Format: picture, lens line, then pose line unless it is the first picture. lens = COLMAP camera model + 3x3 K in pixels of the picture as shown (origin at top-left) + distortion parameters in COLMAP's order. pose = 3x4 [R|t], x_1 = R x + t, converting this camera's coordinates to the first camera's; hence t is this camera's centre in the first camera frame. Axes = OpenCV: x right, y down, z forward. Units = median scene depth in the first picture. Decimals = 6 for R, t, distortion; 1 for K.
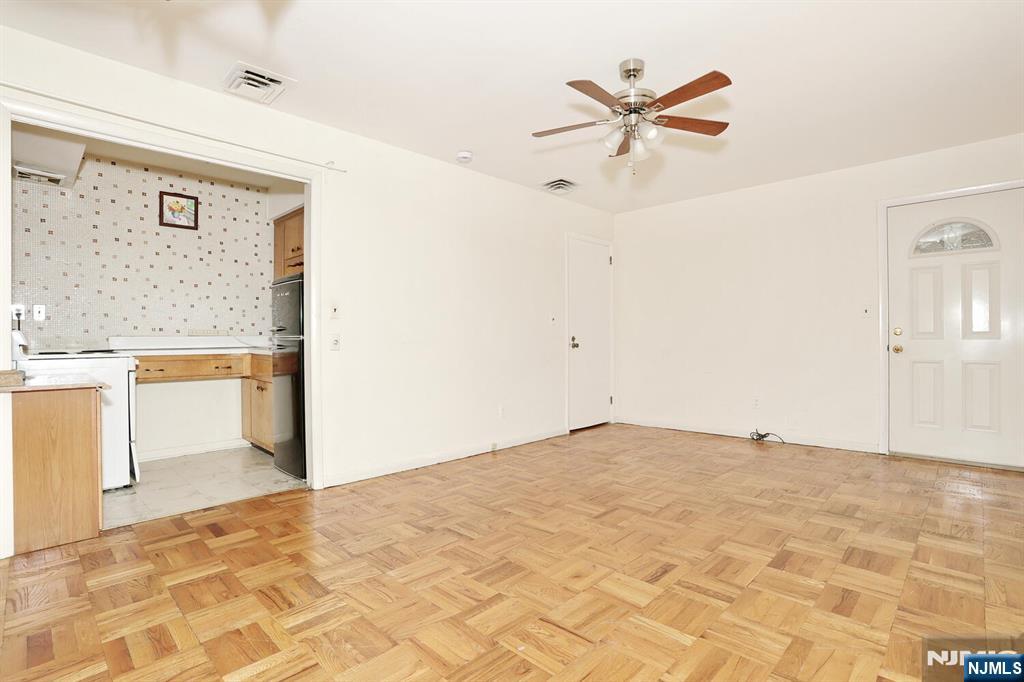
lens RADIAL K [[496.3, 0, 508.6], [0, 496.3, 340.0], [0, 0, 1]] dist [-0.069861, 0.027916]
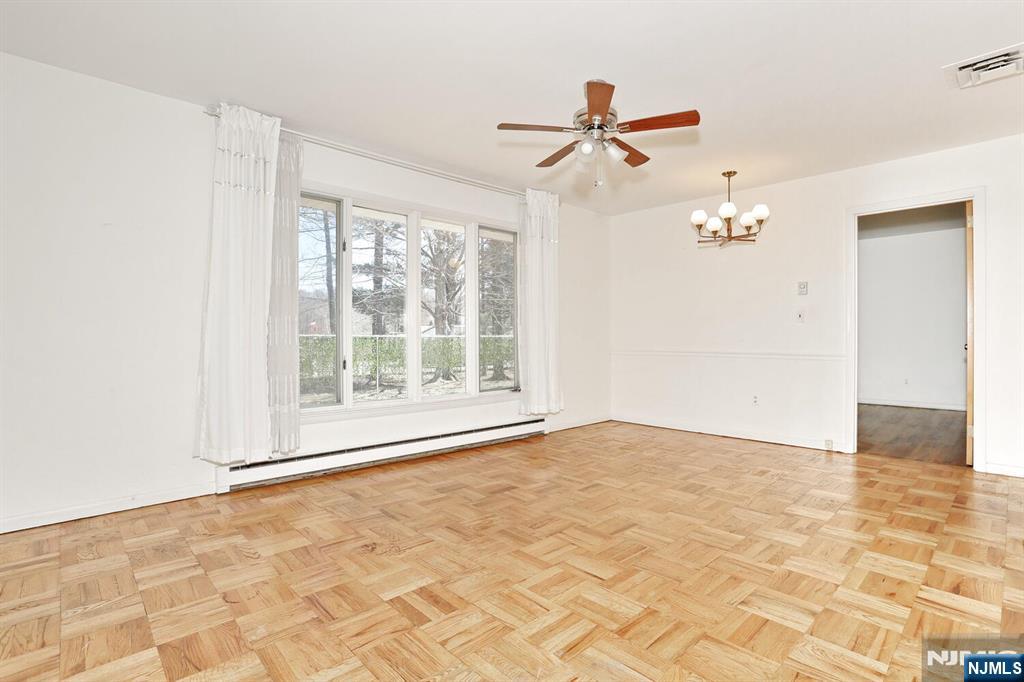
lens RADIAL K [[496.3, 0, 508.6], [0, 496.3, 340.0], [0, 0, 1]] dist [-0.069861, 0.027916]
pose [[-0.998791, 0.006358, 0.048754, 0.285069], [0.006735, 0.999949, 0.007586, -0.008761], [-0.048703, 0.007905, -0.998782, 1.494206]]
